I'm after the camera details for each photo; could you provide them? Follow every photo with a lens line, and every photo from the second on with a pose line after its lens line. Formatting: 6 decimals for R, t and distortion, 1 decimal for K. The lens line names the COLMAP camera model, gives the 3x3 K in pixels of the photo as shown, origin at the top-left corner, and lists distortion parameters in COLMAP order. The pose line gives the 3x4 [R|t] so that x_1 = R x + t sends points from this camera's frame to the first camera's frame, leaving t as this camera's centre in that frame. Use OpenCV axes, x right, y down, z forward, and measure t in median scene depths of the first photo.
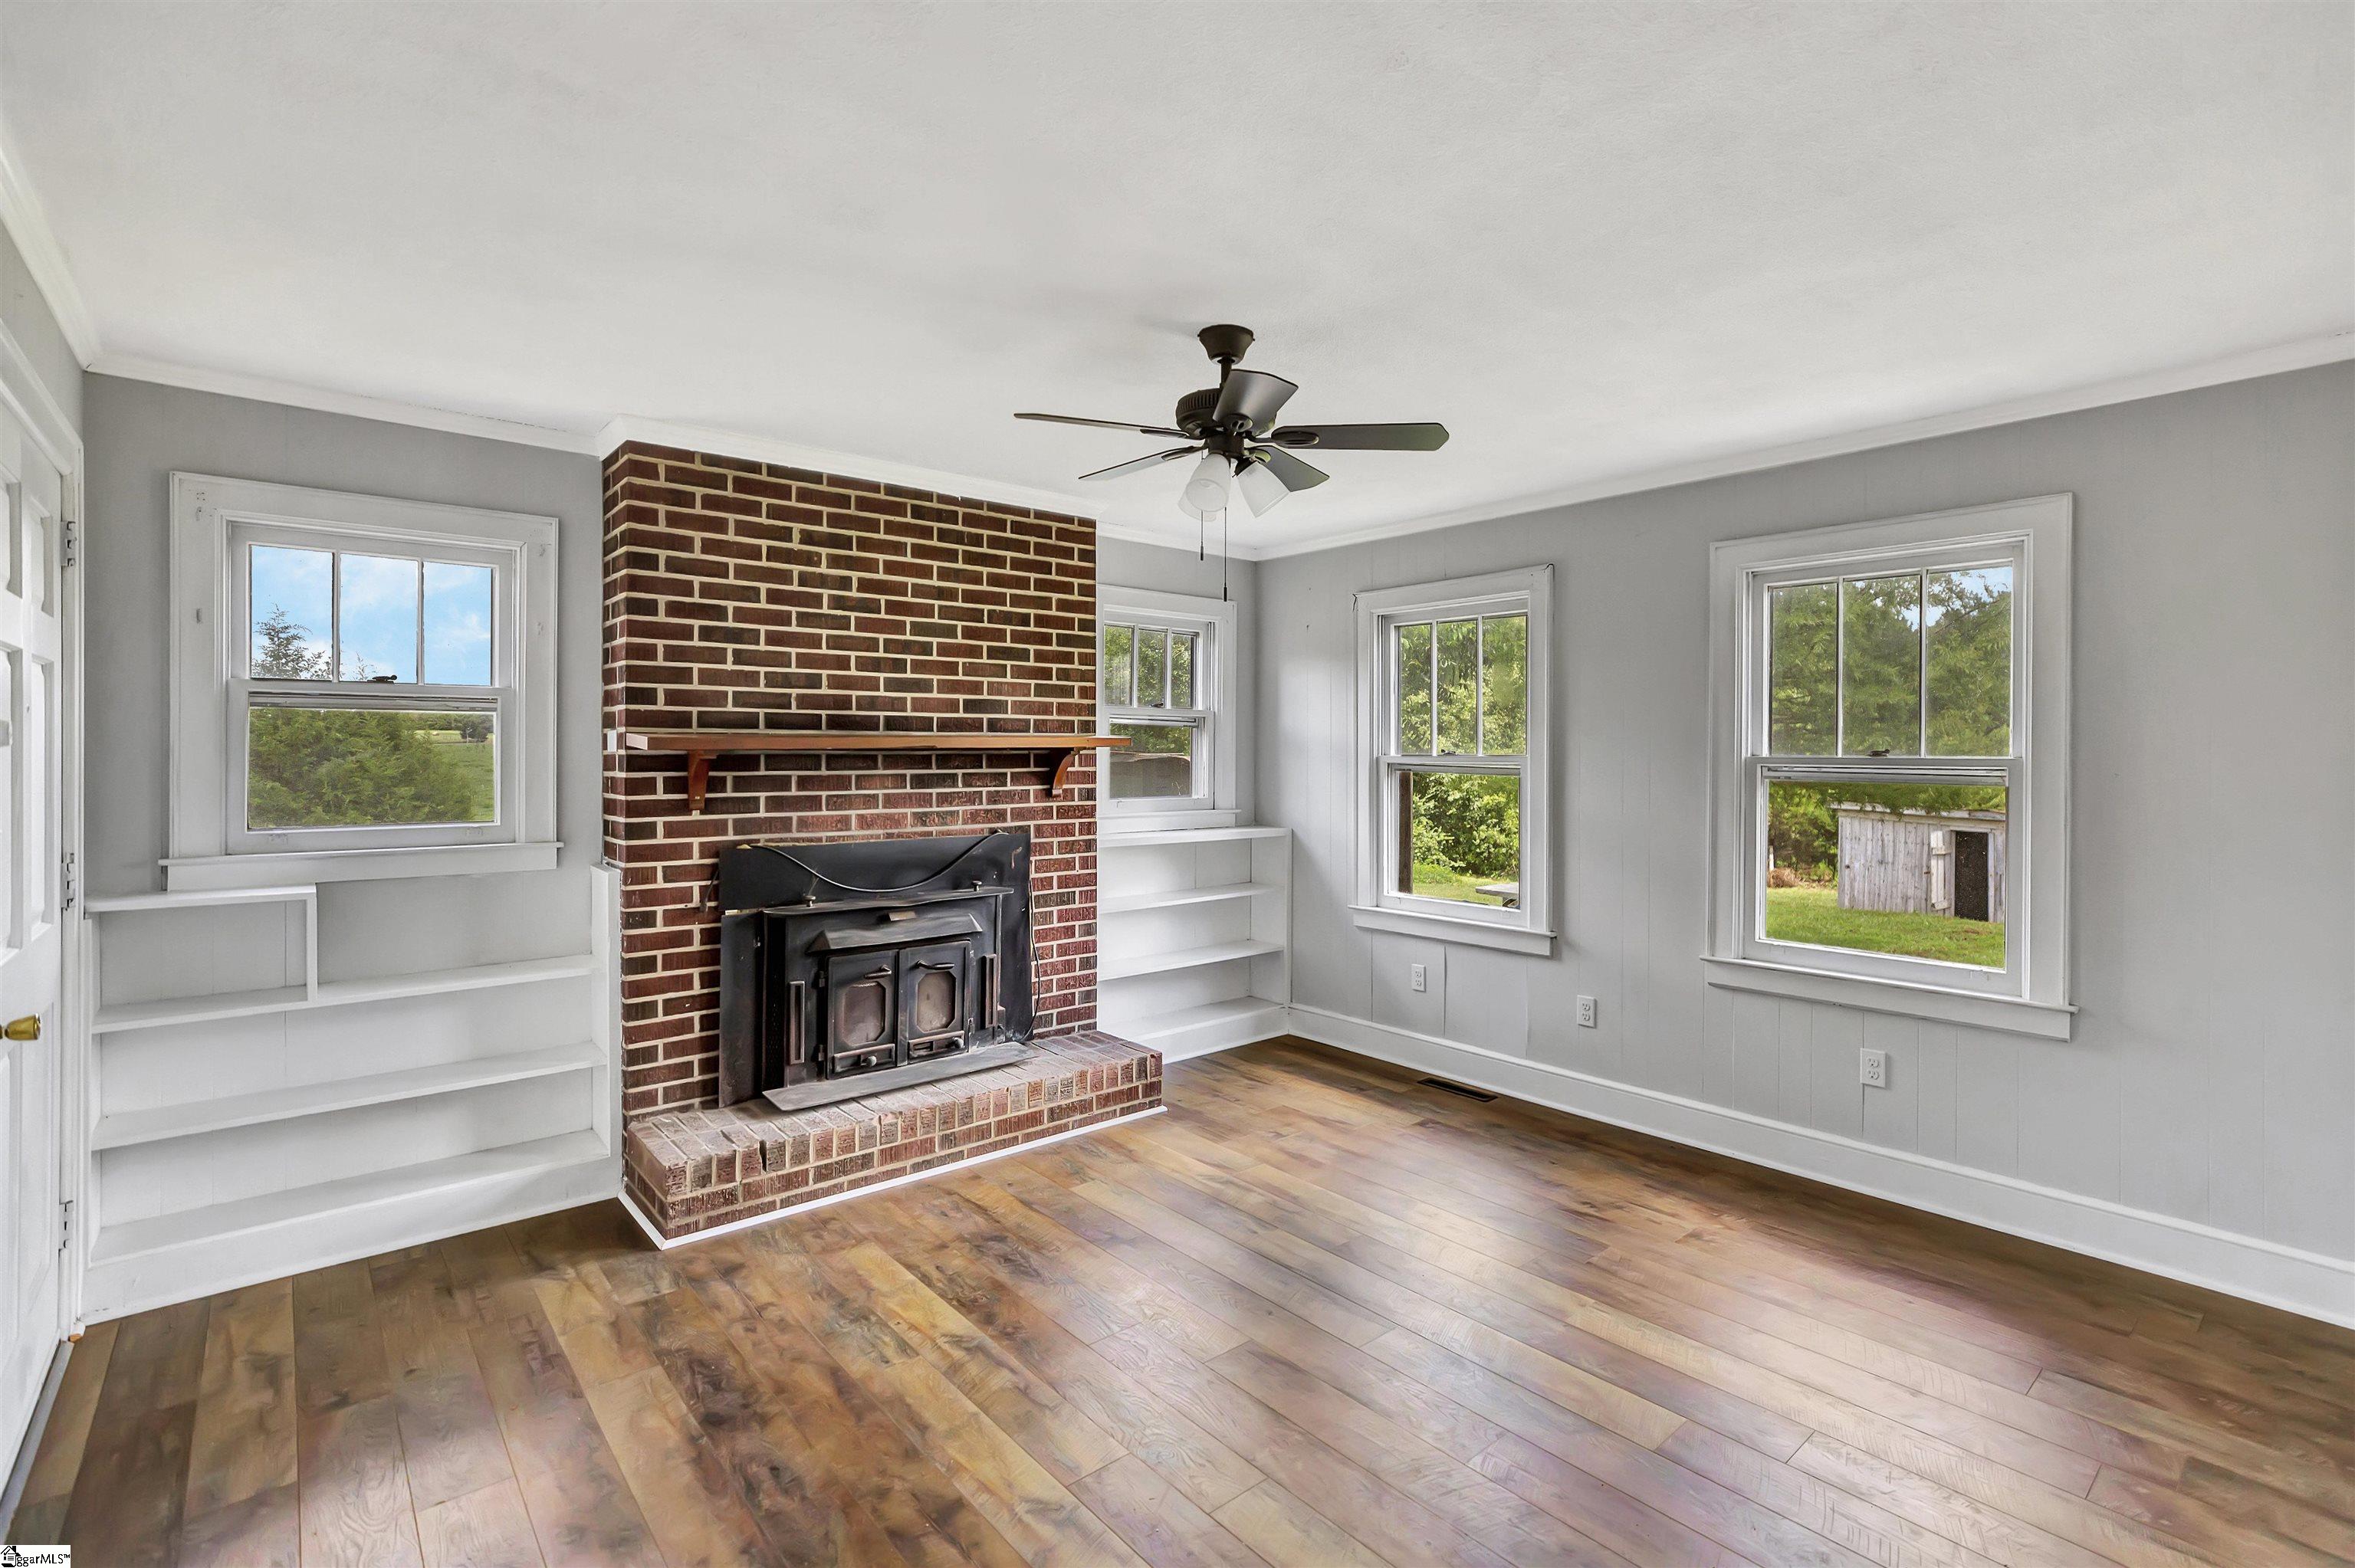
lens RADIAL K [[1070.0, 0, 1190.1], [0, 1070.0, 748.0], [0, 0, 1]] dist [0.001994, 0.000322]
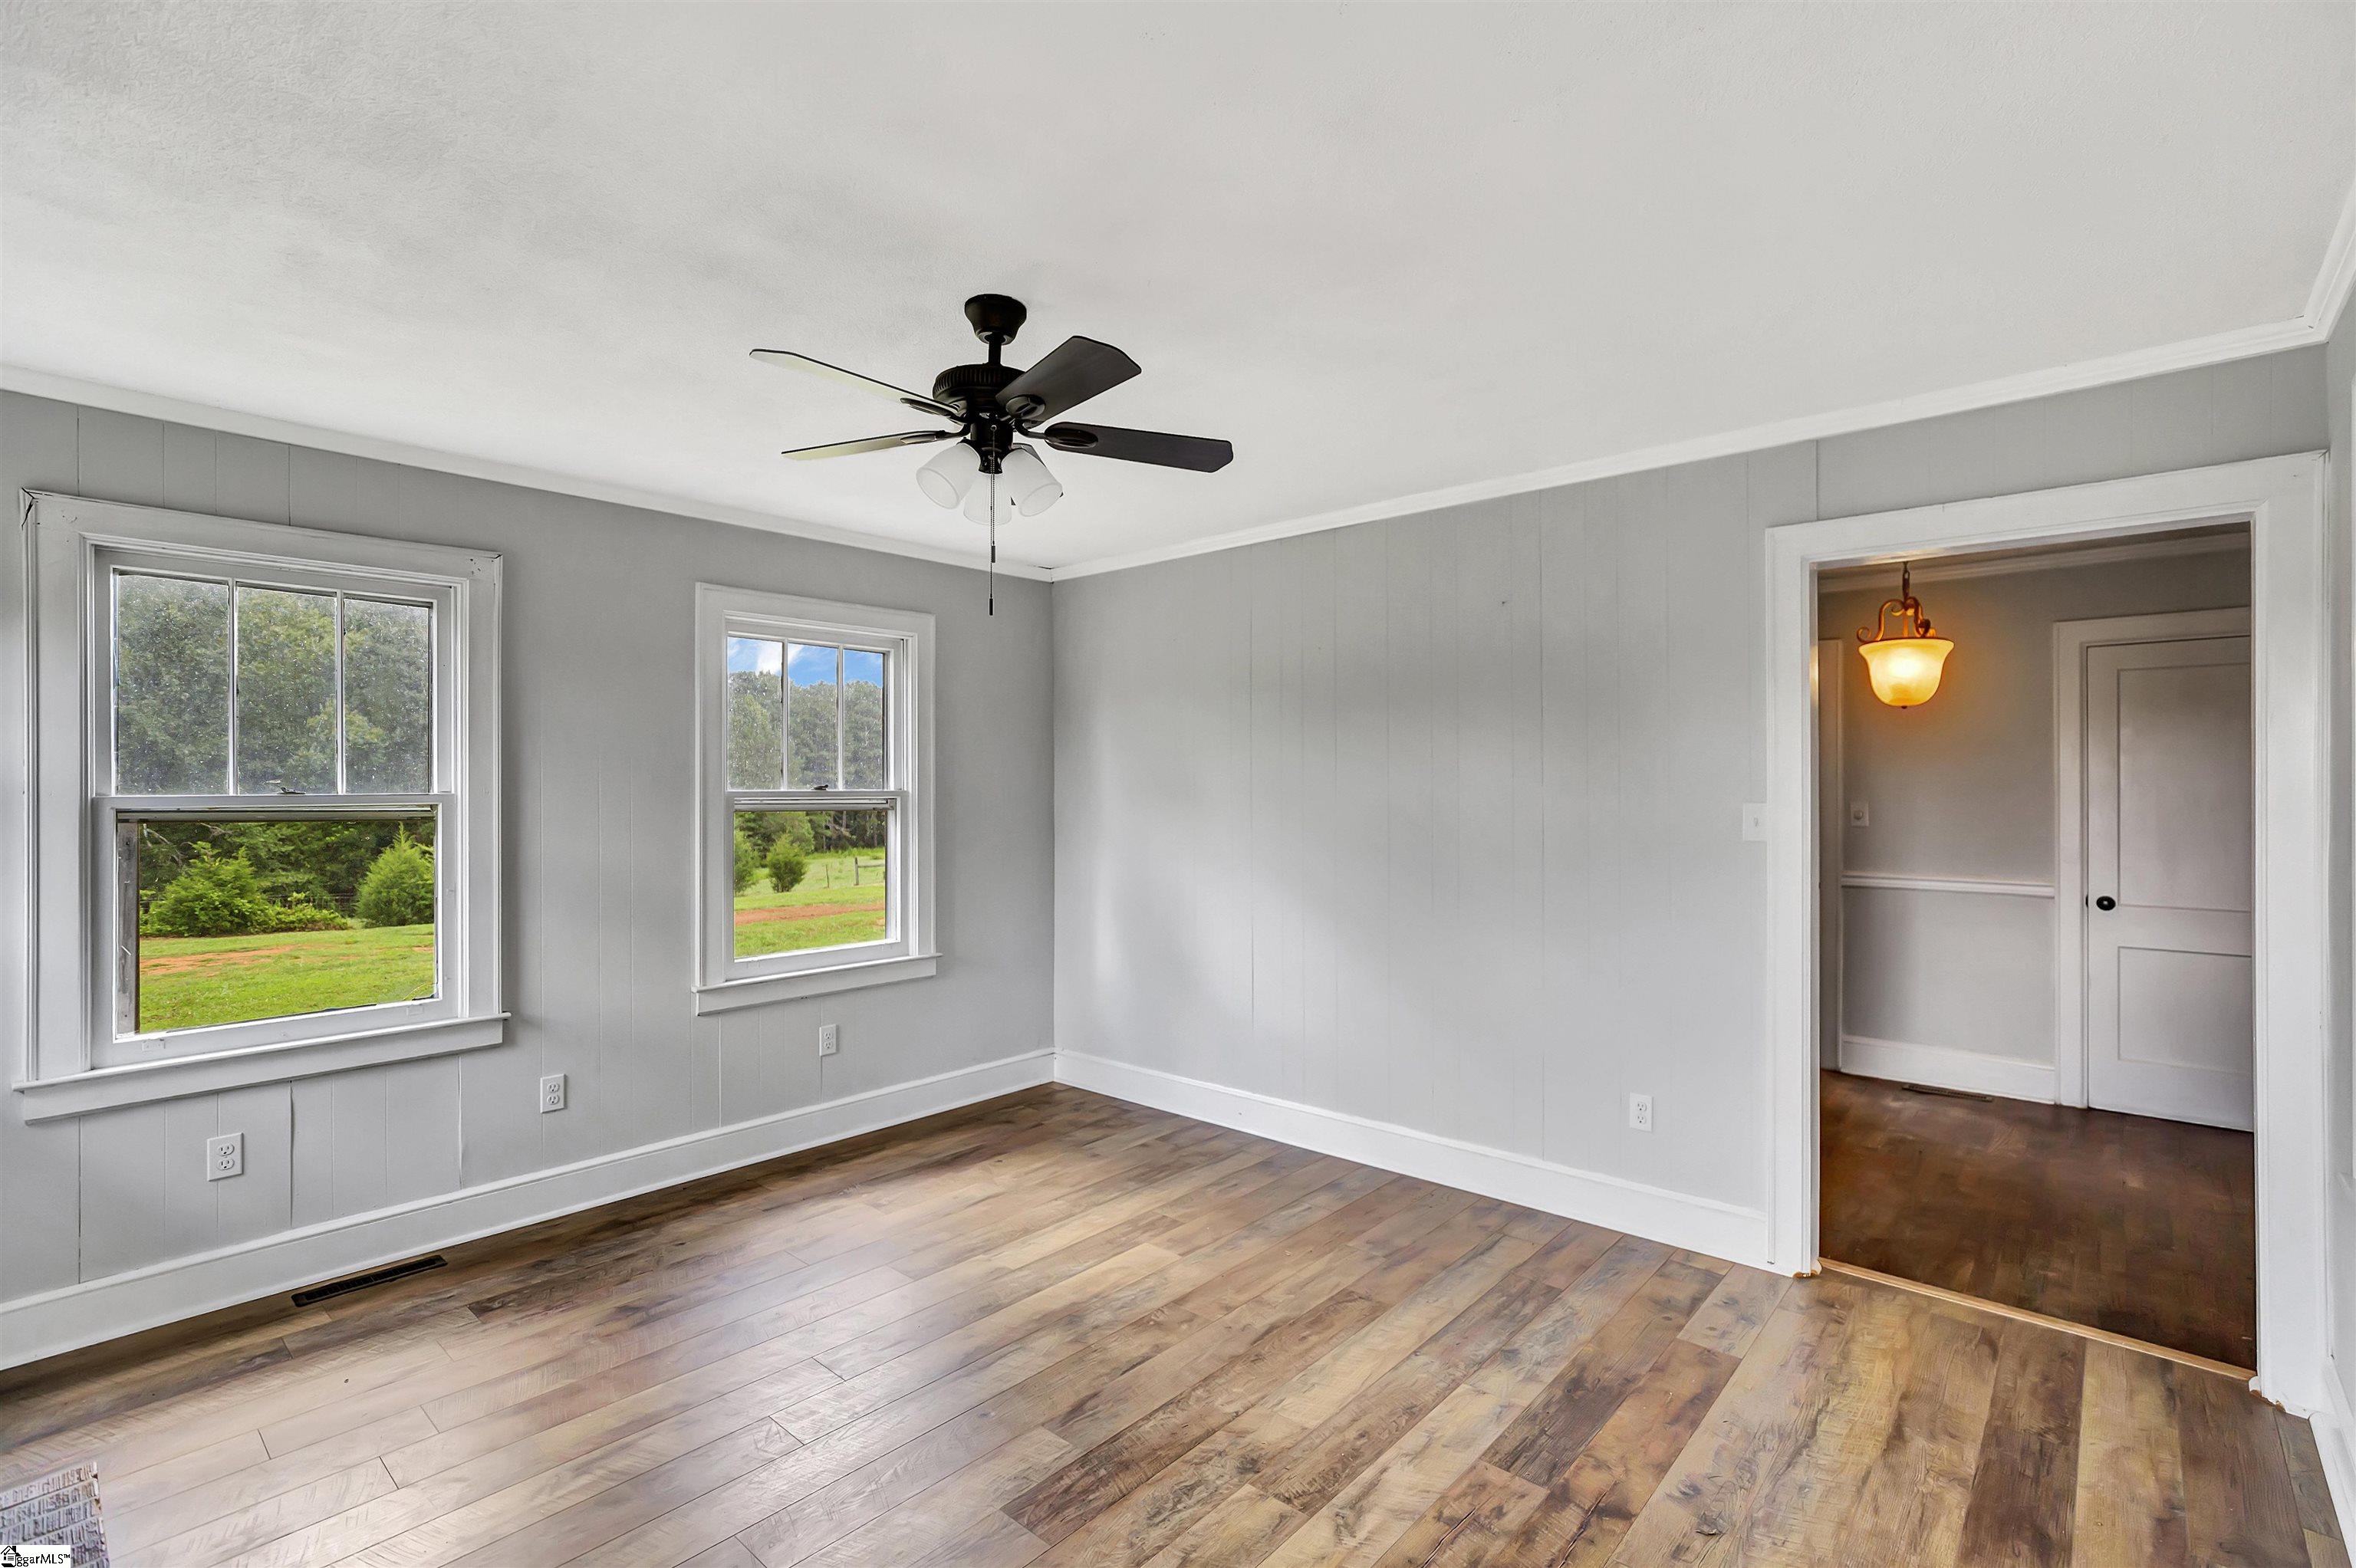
lens RADIAL K [[1070.5, 0, 1192.8], [0, 1070.5, 789.5], [0, 0, 1]] dist [0.001994, 0.000322]
pose [[-0.130743, -0.004297, 0.991407, -0.537016], [-0.001953, 0.999990, 0.004077, 0.000387], [-0.991414, -0.001403, -0.130750, 0.609414]]
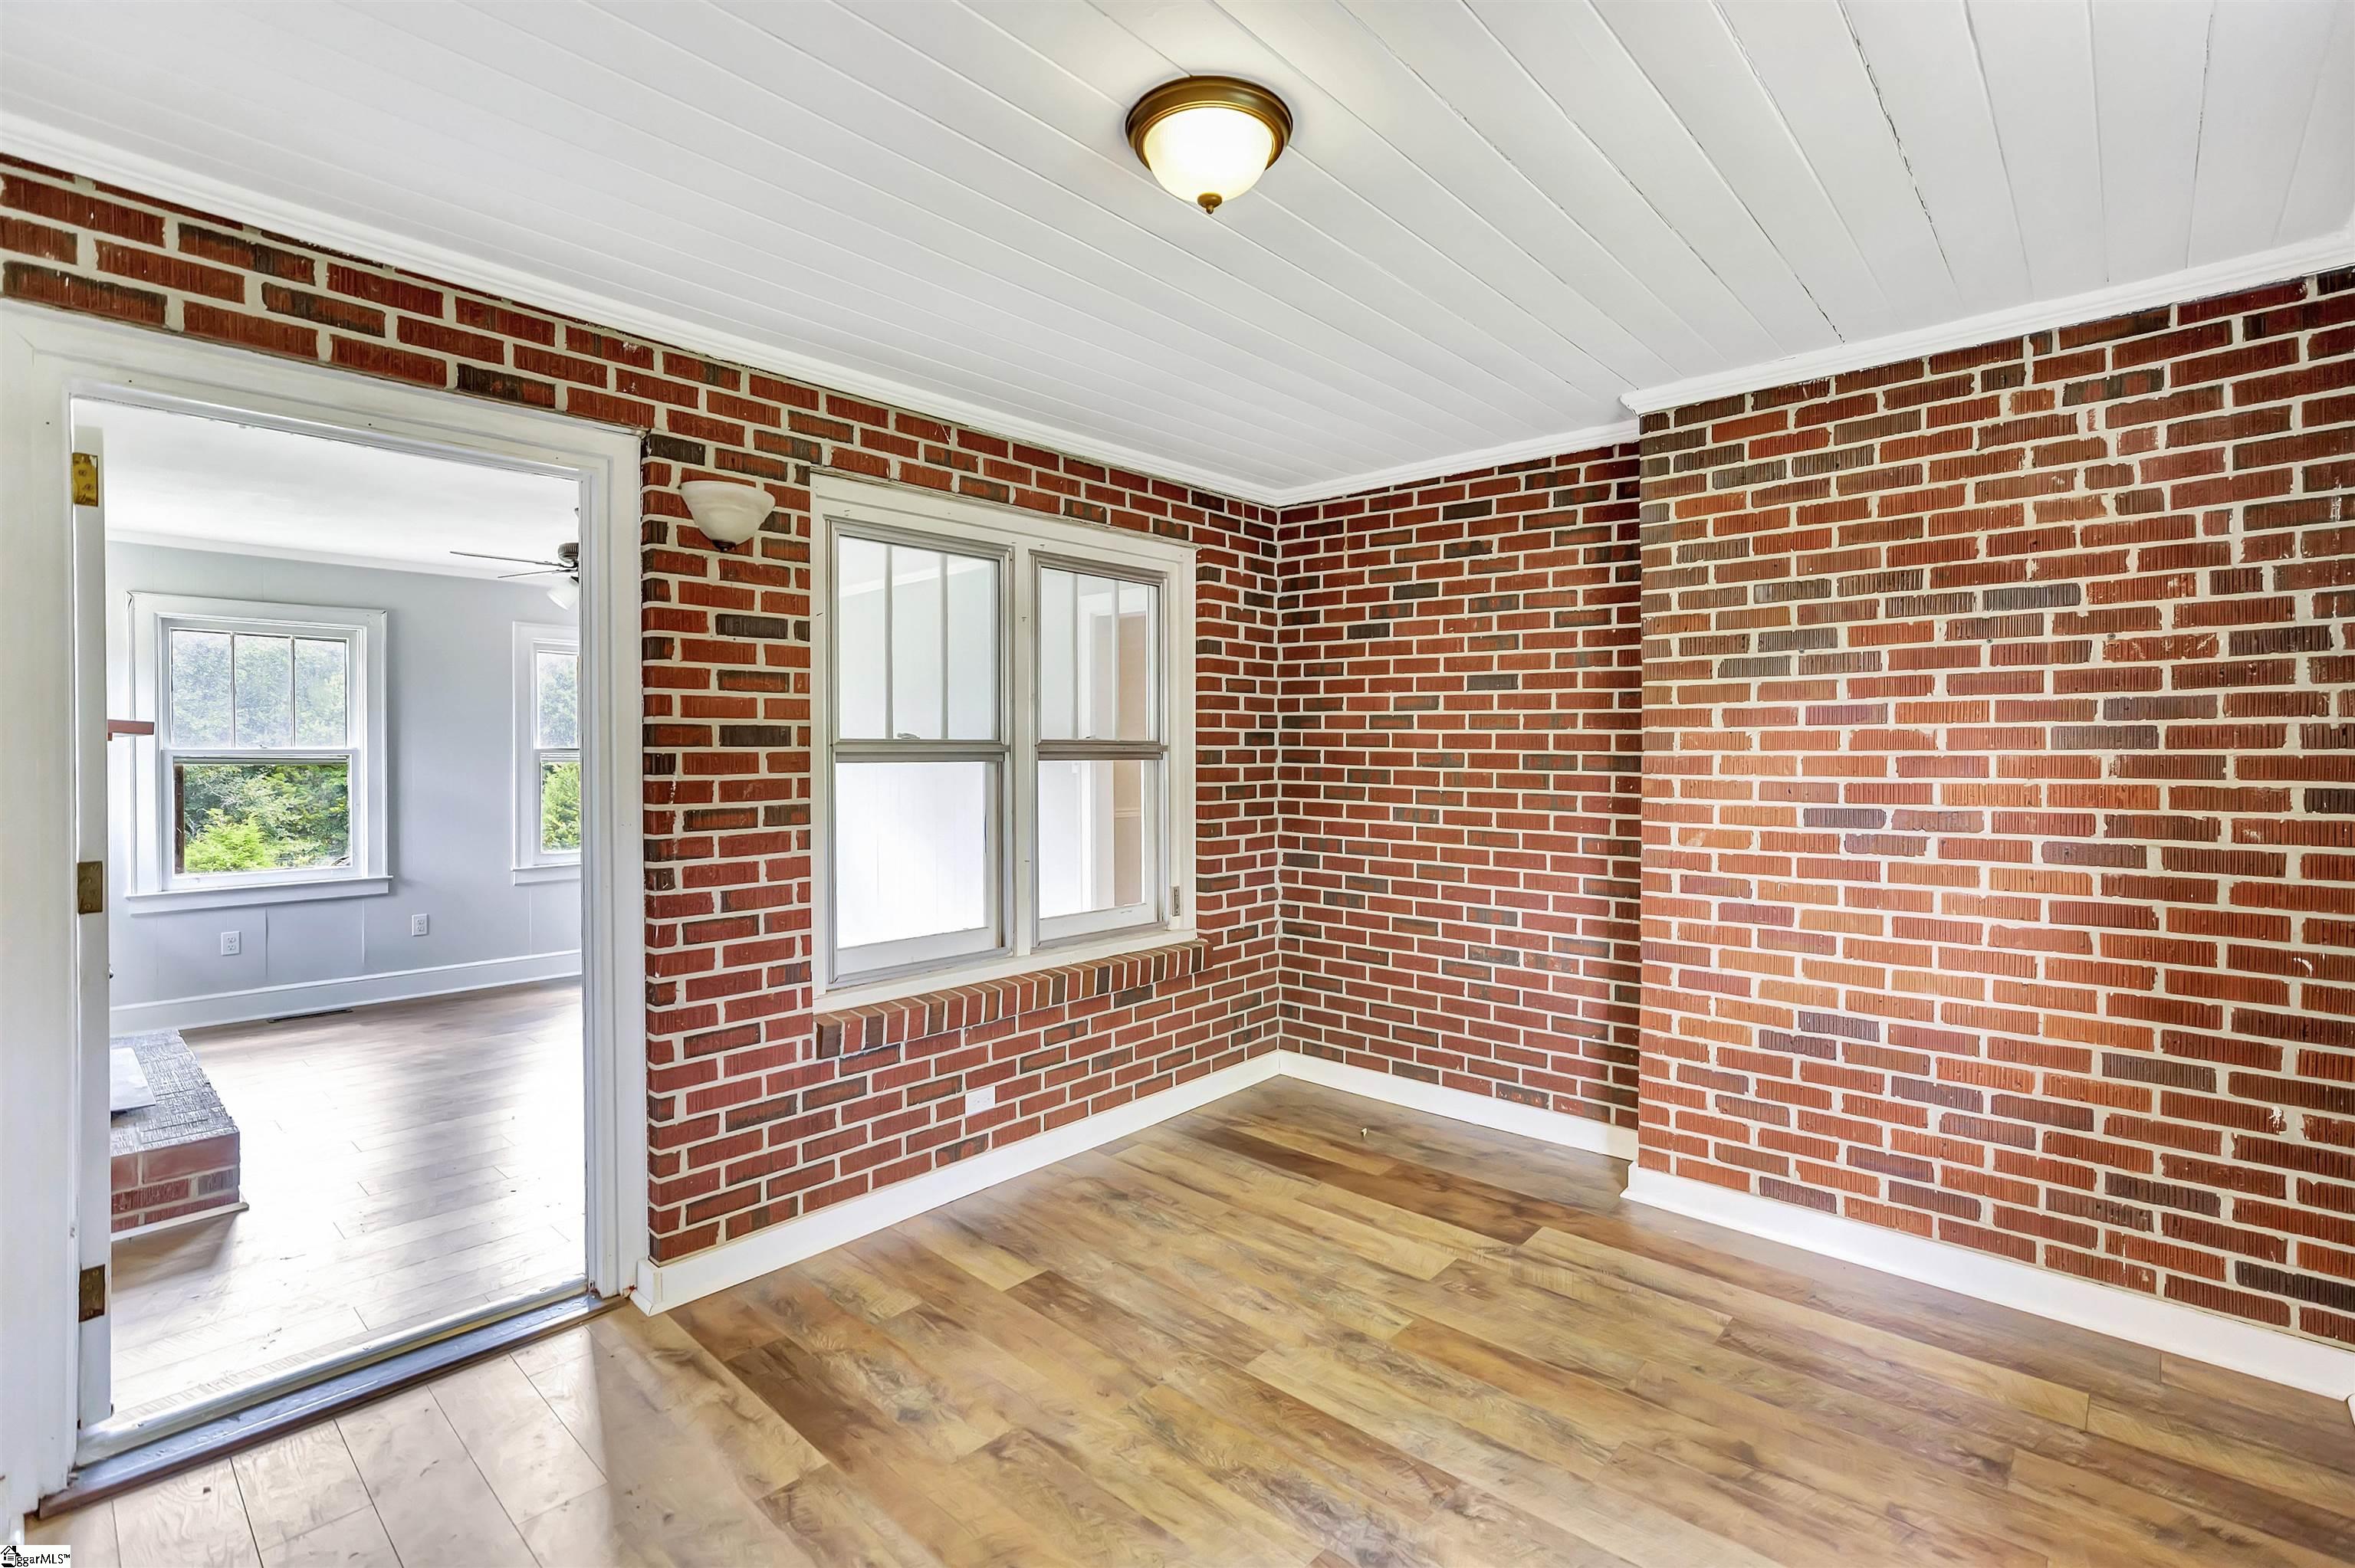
lens RADIAL K [[1070.0, 0, 1168.0], [0, 1070.0, 767.4], [0, 0, 1]] dist [0.001994, 0.000322]
pose [[-0.112333, -0.009688, 0.993623, -1.180090], [-0.001444, 0.999953, 0.009587, 0.017657], [-0.993670, -0.000358, -0.112342, 0.158839]]
